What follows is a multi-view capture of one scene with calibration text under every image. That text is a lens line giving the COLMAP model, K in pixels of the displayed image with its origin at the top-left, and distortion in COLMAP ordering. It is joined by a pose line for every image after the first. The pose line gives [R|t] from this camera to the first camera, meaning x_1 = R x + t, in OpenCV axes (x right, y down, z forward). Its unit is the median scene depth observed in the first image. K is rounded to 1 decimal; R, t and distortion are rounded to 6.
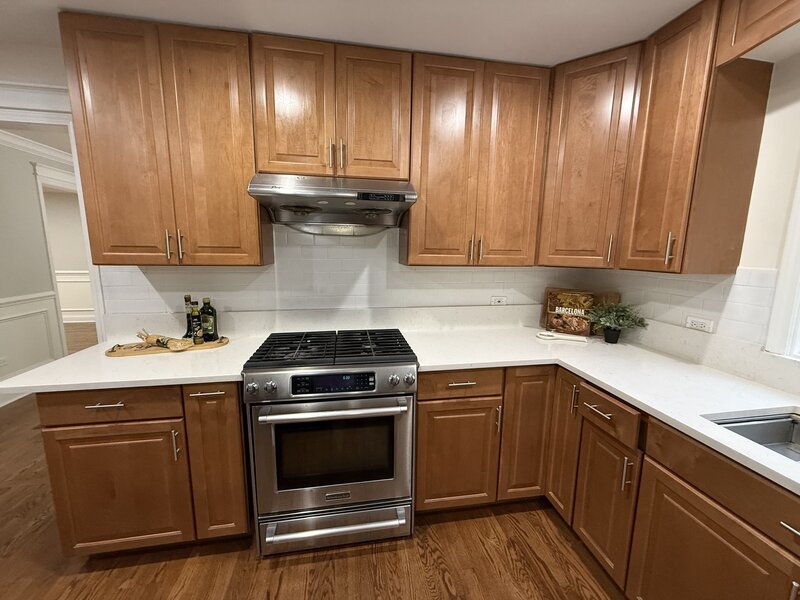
lens RADIAL K [[319.3, 0, 399.1], [0, 319.3, 300.1], [0, 0, 1]] dist [-0.001211, 0.000328]
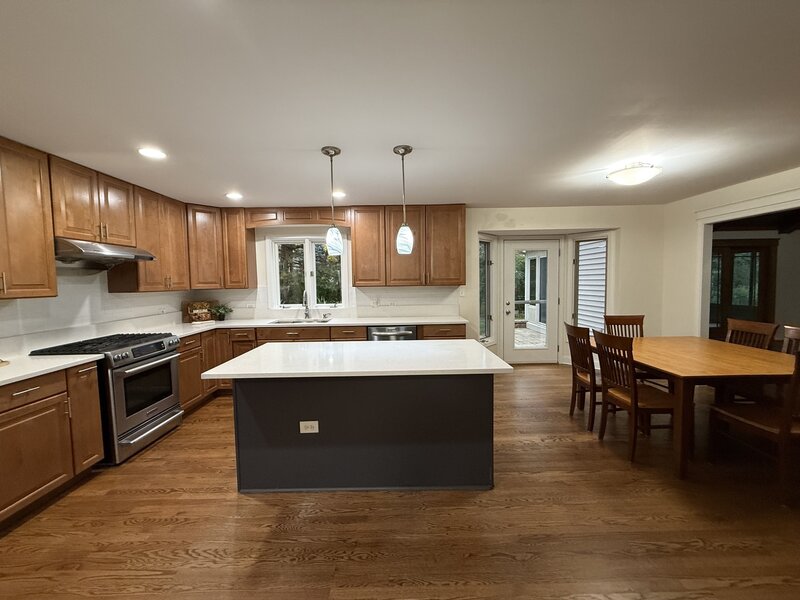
lens RADIAL K [[319.3, 0, 398.2], [0, 319.3, 297.2], [0, 0, 1]] dist [-0.001211, 0.000328]
pose [[0.165959, -0.067377, 0.983828, -1.550219], [0.176229, 0.983630, 0.037636, 0.113405], [-0.970258, 0.167133, 0.175116, -0.760666]]
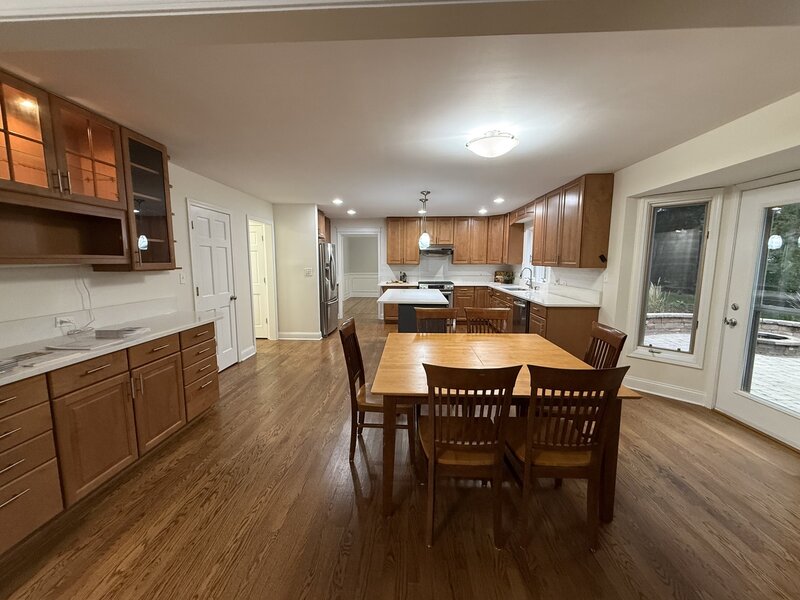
lens RADIAL K [[319.3, 0, 397.8], [0, 319.3, 298.0], [0, 0, 1]] dist [-0.001211, 0.000328]
pose [[0.975704, 0.012058, -0.218761, 0.246470], [-0.021601, 0.998914, -0.041284, 0.531754], [0.218026, 0.045007, 0.974905, -3.263607]]
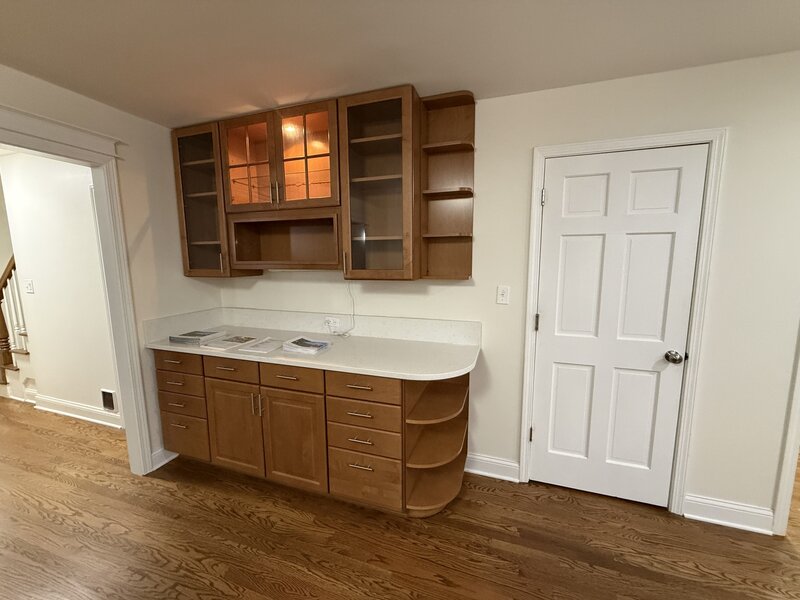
lens RADIAL K [[319.3, 0, 399.2], [0, 319.3, 298.9], [0, 0, 1]] dist [-0.001211, 0.000328]
pose [[-0.484090, 0.107983, -0.868330, -0.302153], [-0.133583, 0.971604, 0.195297, 0.190536], [0.864762, 0.210536, -0.455919, -1.399537]]
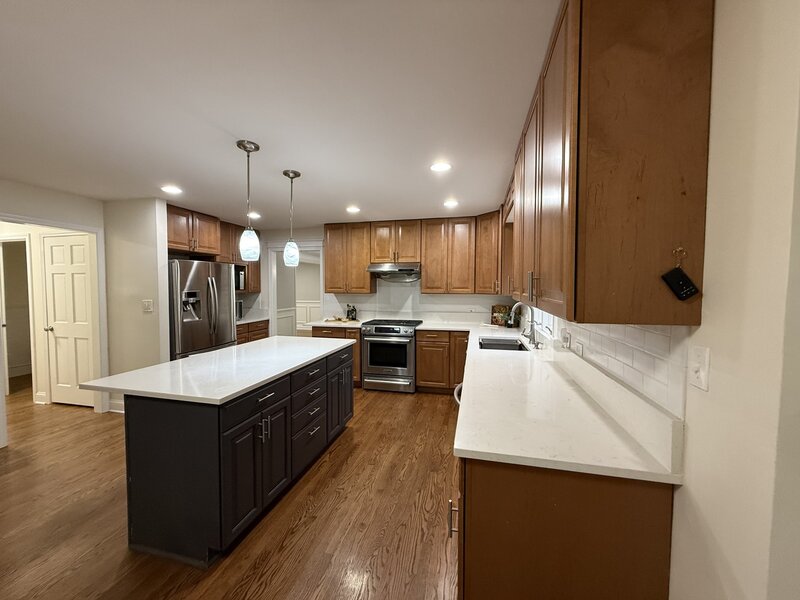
lens RADIAL K [[319.3, 0, 398.1], [0, 319.3, 301.0], [0, 0, 1]] dist [-0.001211, 0.000328]
pose [[0.915939, 0.006209, -0.401269, 0.927457], [-0.053110, 0.992961, -0.105863, 0.244515], [0.397787, 0.118275, 0.909822, -1.478730]]
